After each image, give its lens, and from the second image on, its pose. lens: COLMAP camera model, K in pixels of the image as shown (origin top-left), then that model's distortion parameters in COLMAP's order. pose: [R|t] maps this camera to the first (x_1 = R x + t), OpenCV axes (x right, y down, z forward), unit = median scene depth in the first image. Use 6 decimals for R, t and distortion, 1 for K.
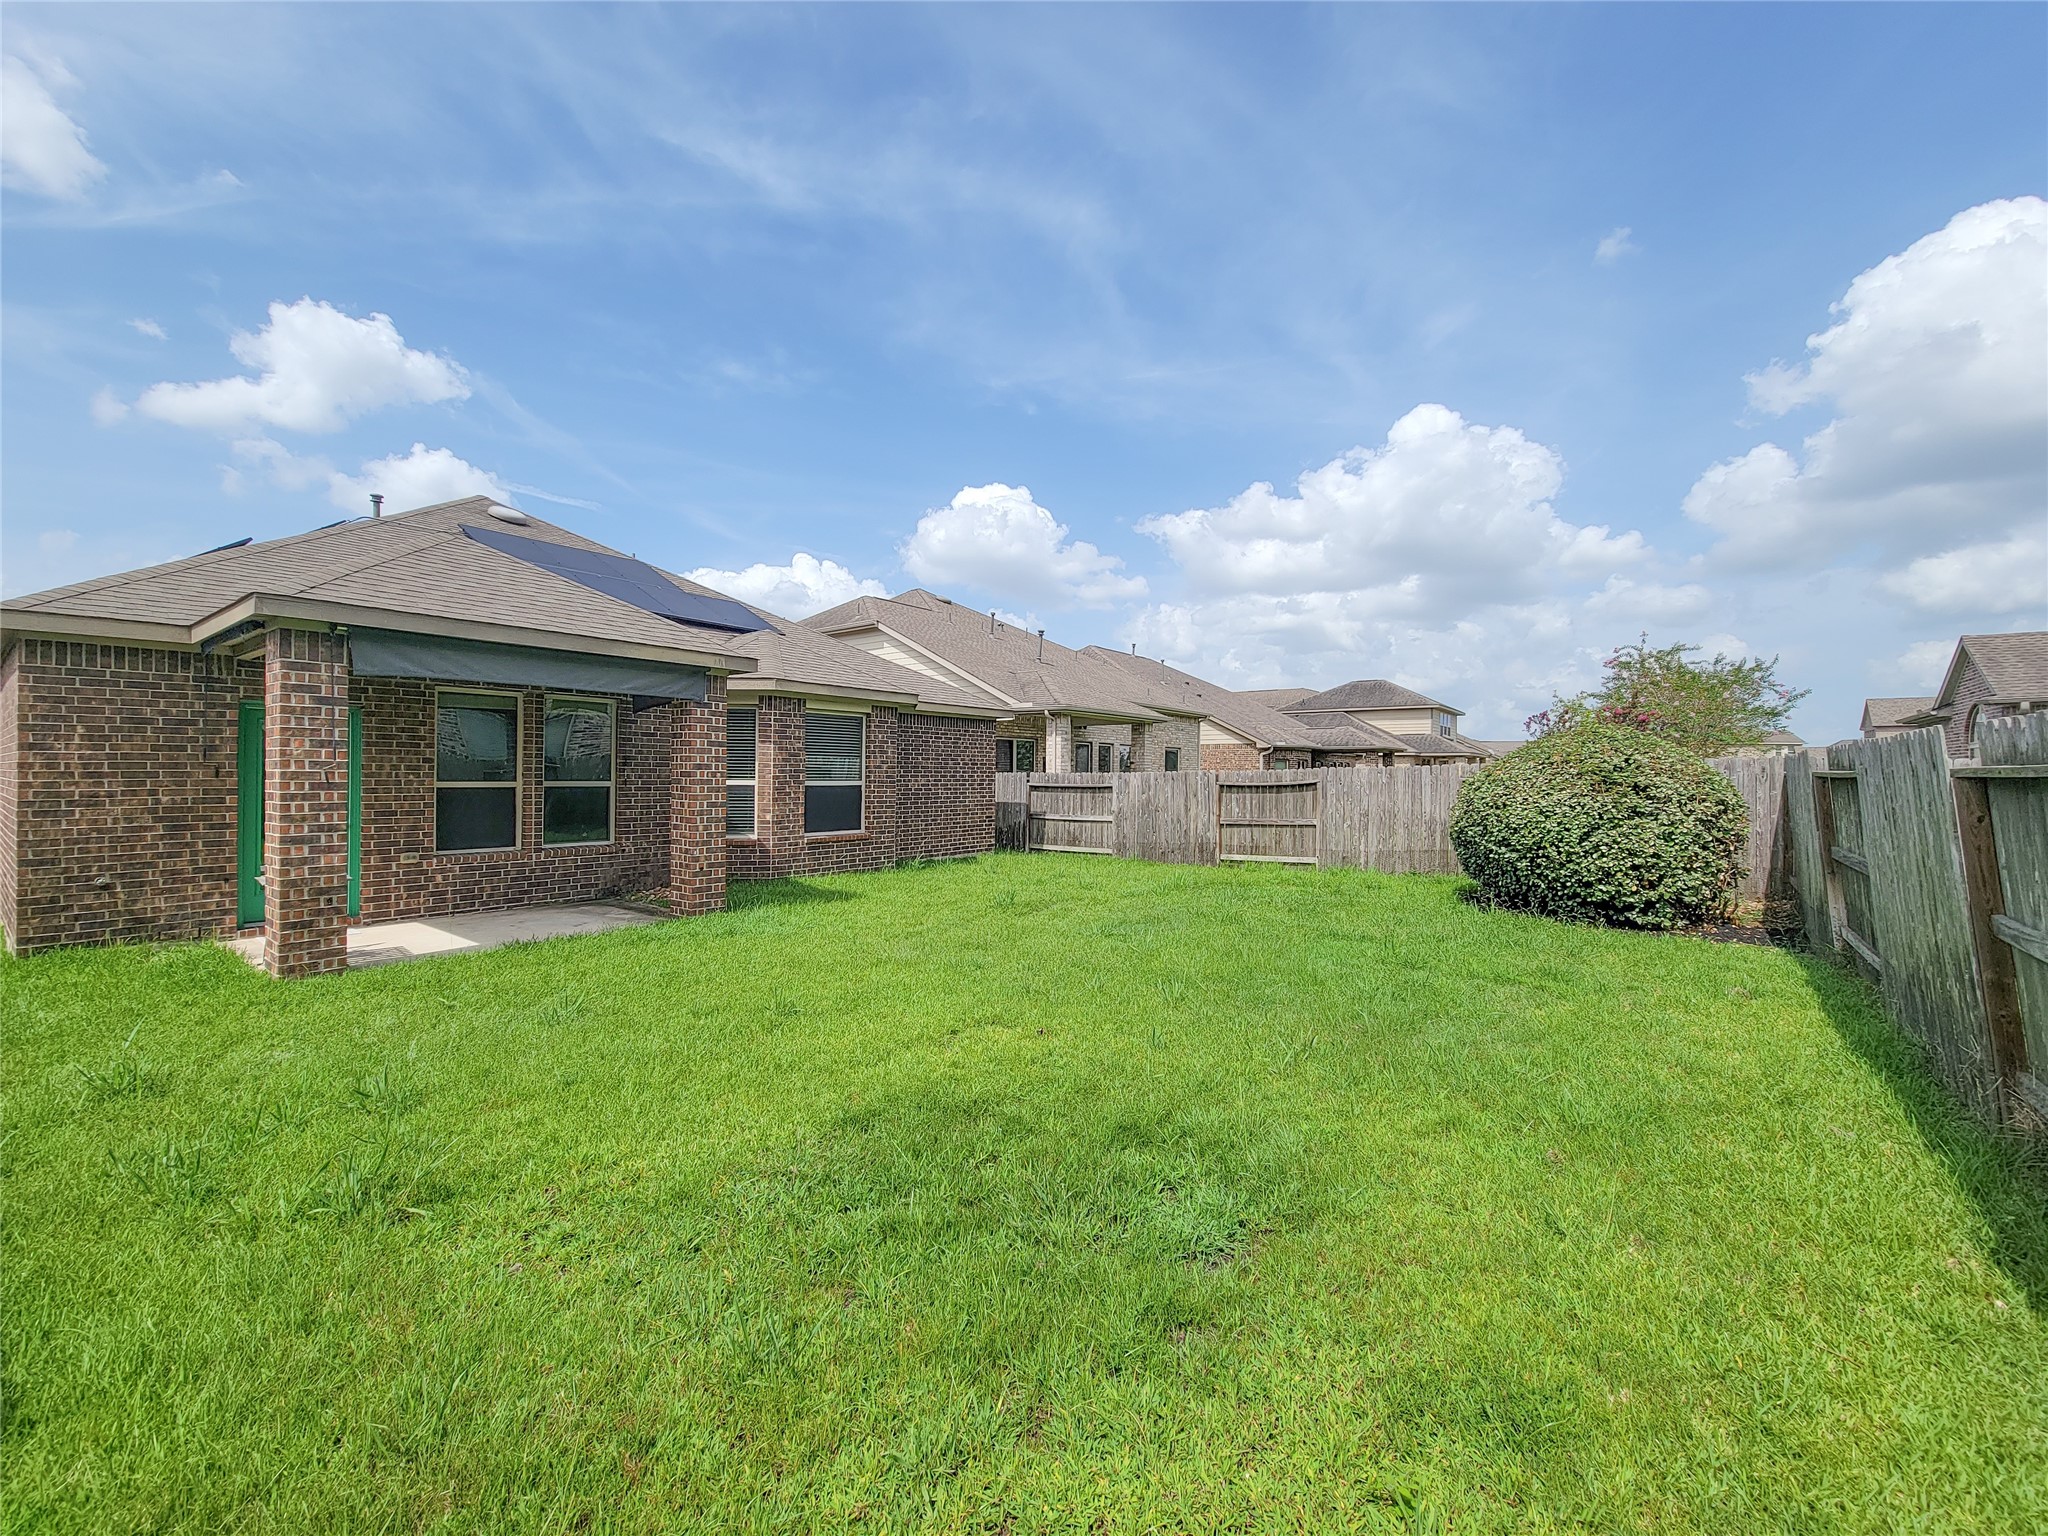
lens RADIAL K [[850.1, 0, 1025.1], [0, 850.1, 776.8], [0, 0, 1]] dist [0.000007, 0.000657]
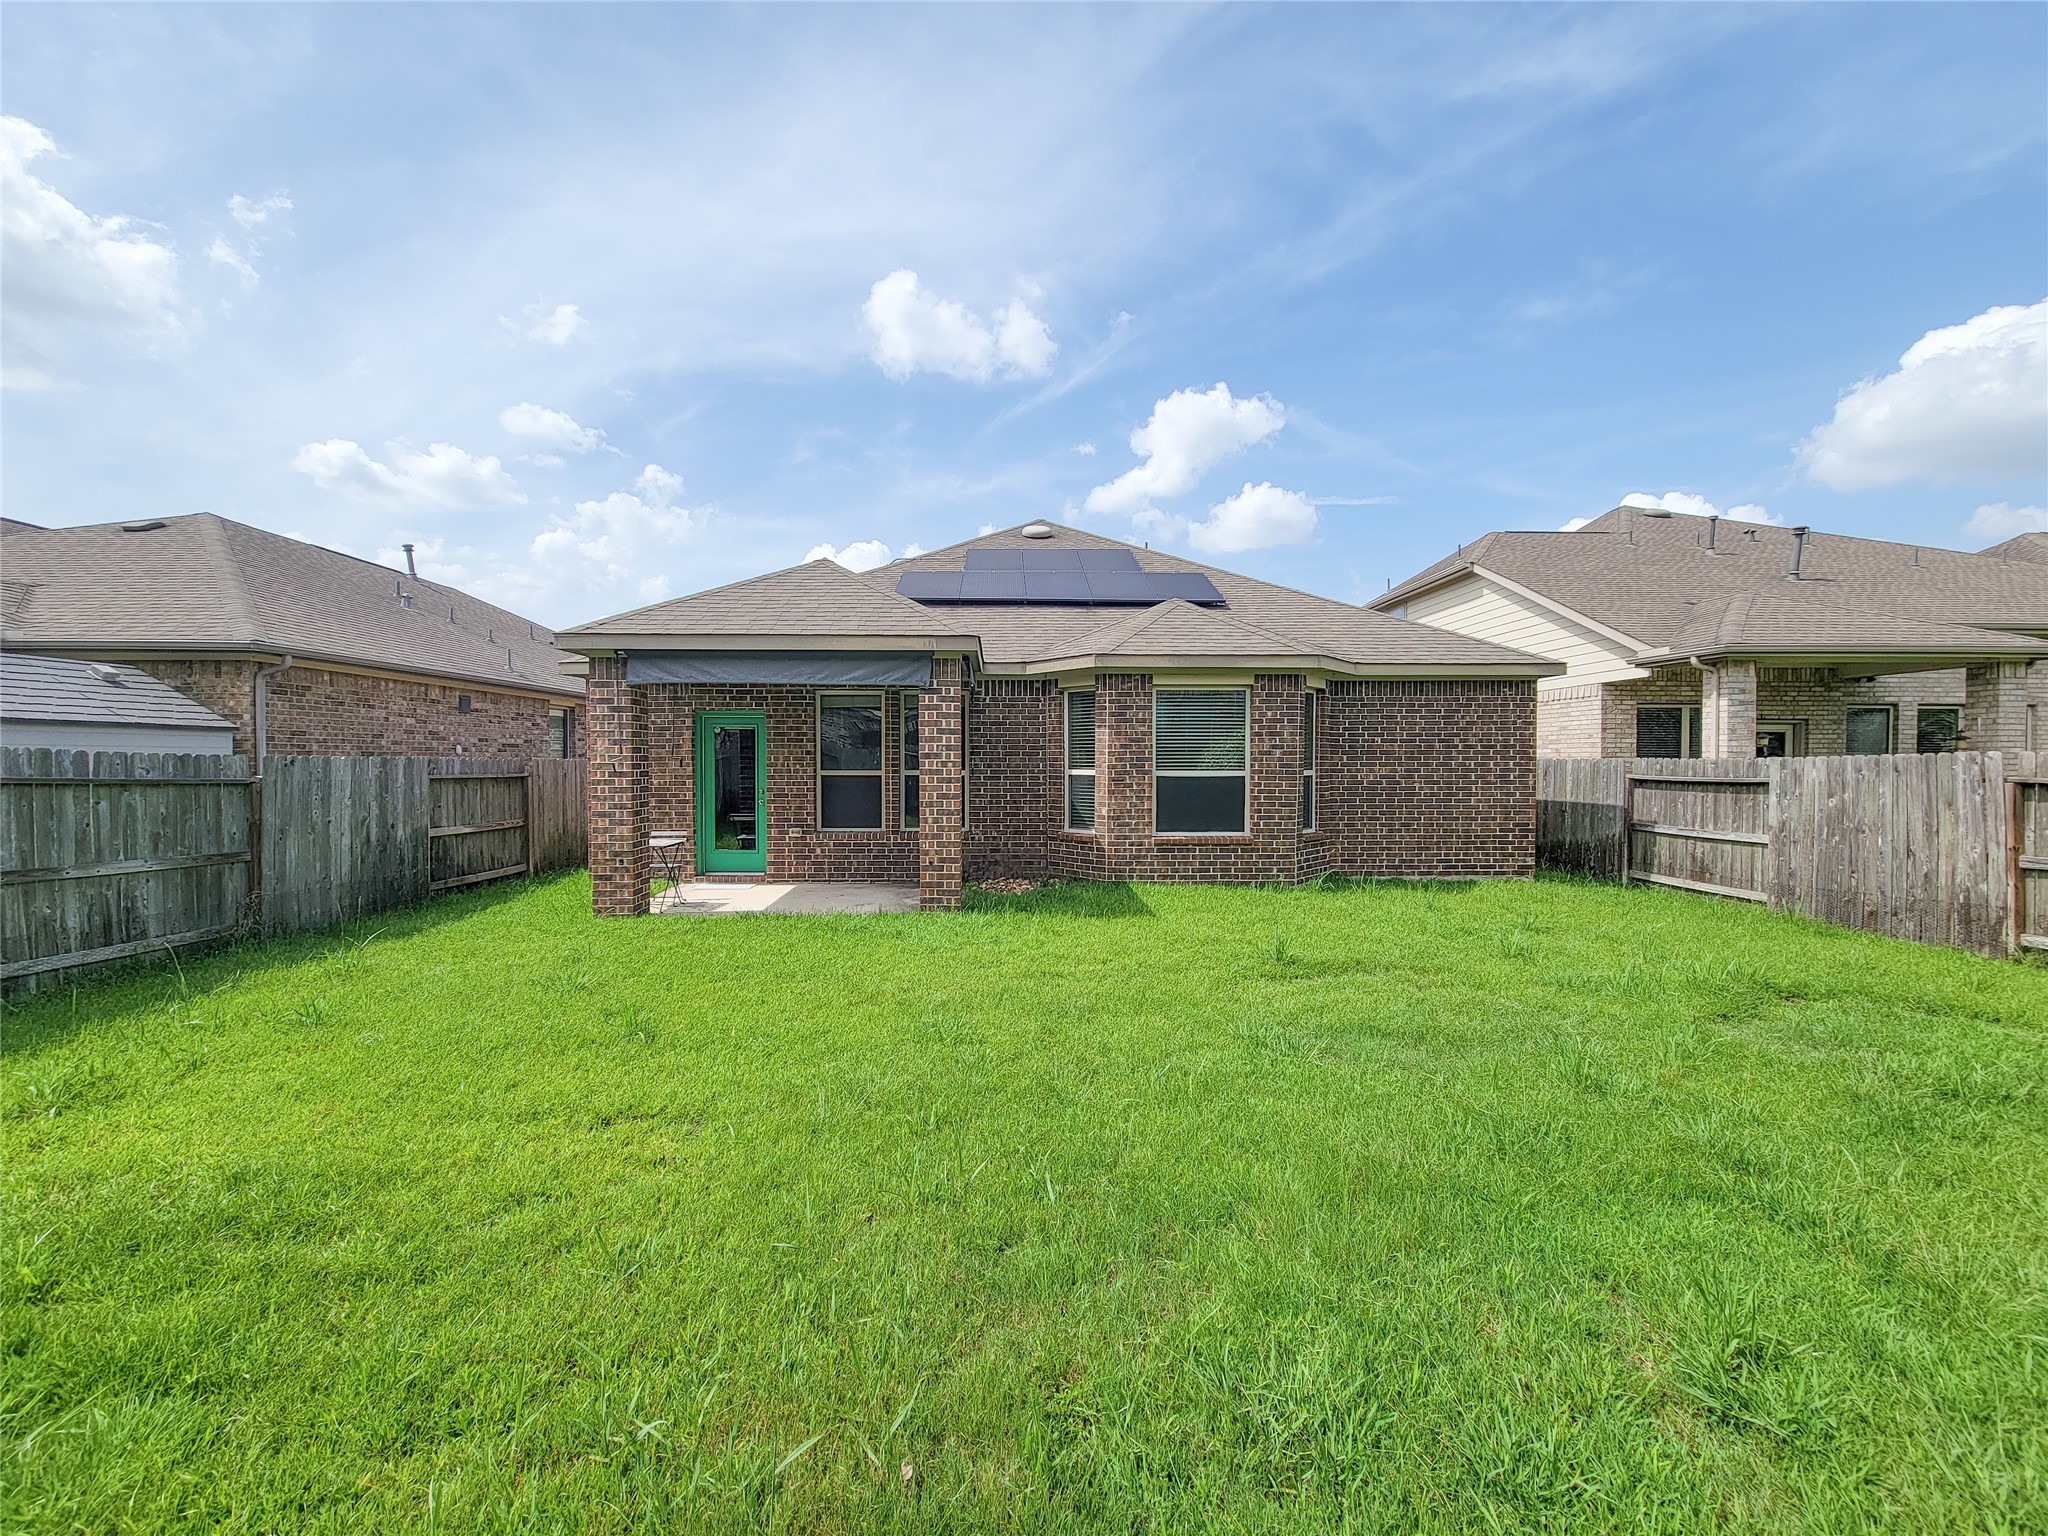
lens RADIAL K [[850.1, 0, 1024.4], [0, 850.1, 757.4], [0, 0, 1]] dist [0.000007, 0.000657]
pose [[0.619144, -0.006708, -0.785249, 0.240626], [0.001473, 0.999972, -0.007381, -0.001690], [0.785276, 0.003413, 0.619136, 0.271458]]
